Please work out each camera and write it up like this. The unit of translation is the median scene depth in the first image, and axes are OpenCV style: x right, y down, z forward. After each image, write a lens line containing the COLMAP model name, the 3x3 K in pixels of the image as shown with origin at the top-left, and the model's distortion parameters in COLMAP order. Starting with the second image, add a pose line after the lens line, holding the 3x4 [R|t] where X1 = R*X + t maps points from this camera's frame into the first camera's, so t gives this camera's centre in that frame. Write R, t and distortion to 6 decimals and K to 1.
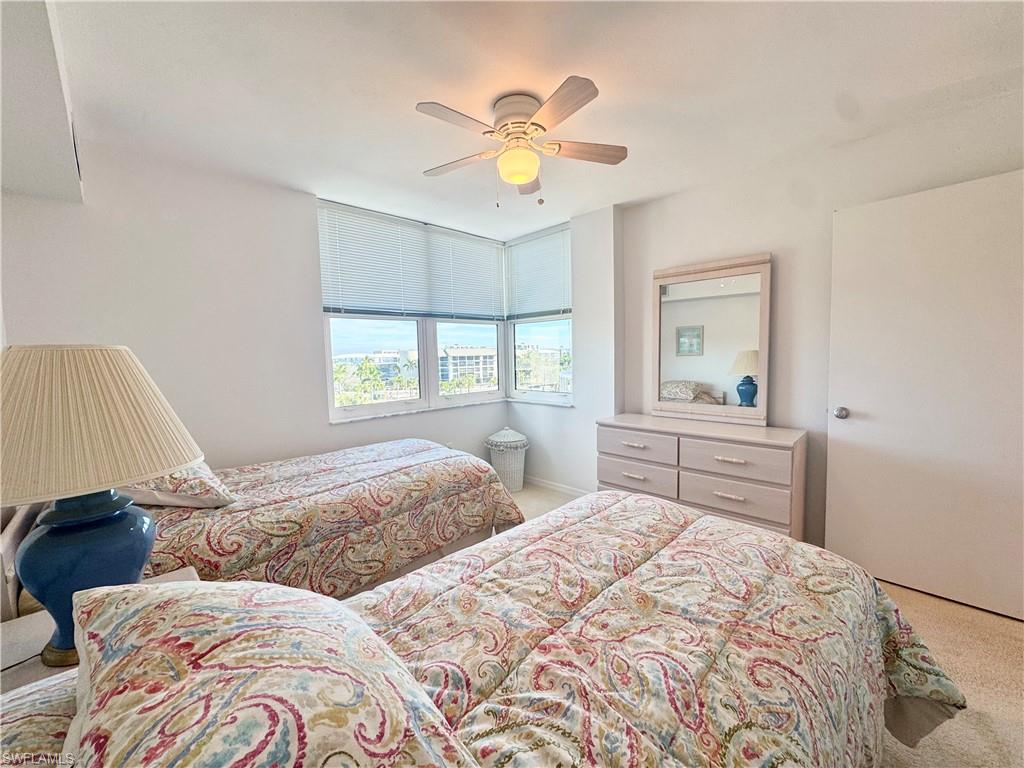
lens RADIAL K [[407.2, 0, 513.5], [0, 407.2, 382.9], [0, 0, 1]] dist [-0.001775, -0.000045]
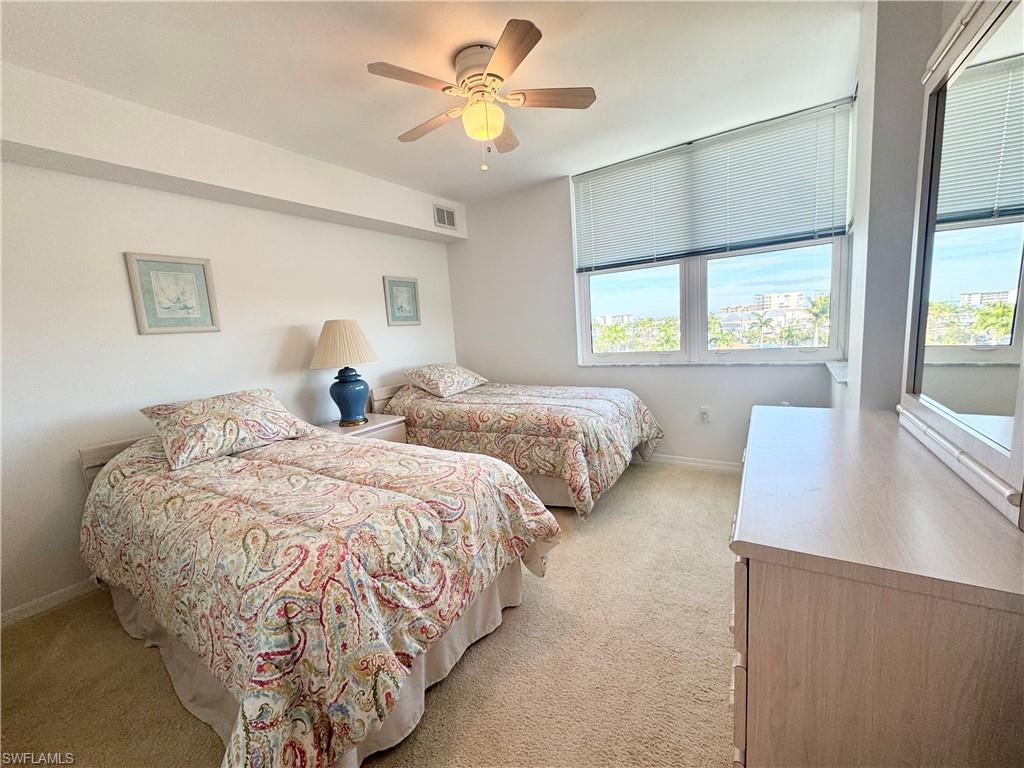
lens RADIAL K [[407.2, 0, 513.5], [0, 407.2, 382.9], [0, 0, 1]] dist [-0.001775, -0.000045]
pose [[0.217698, 0.142559, -0.965549, 0.891344], [-0.004500, 0.989411, 0.145068, -0.032526], [0.976006, -0.027236, 0.216035, 0.684298]]
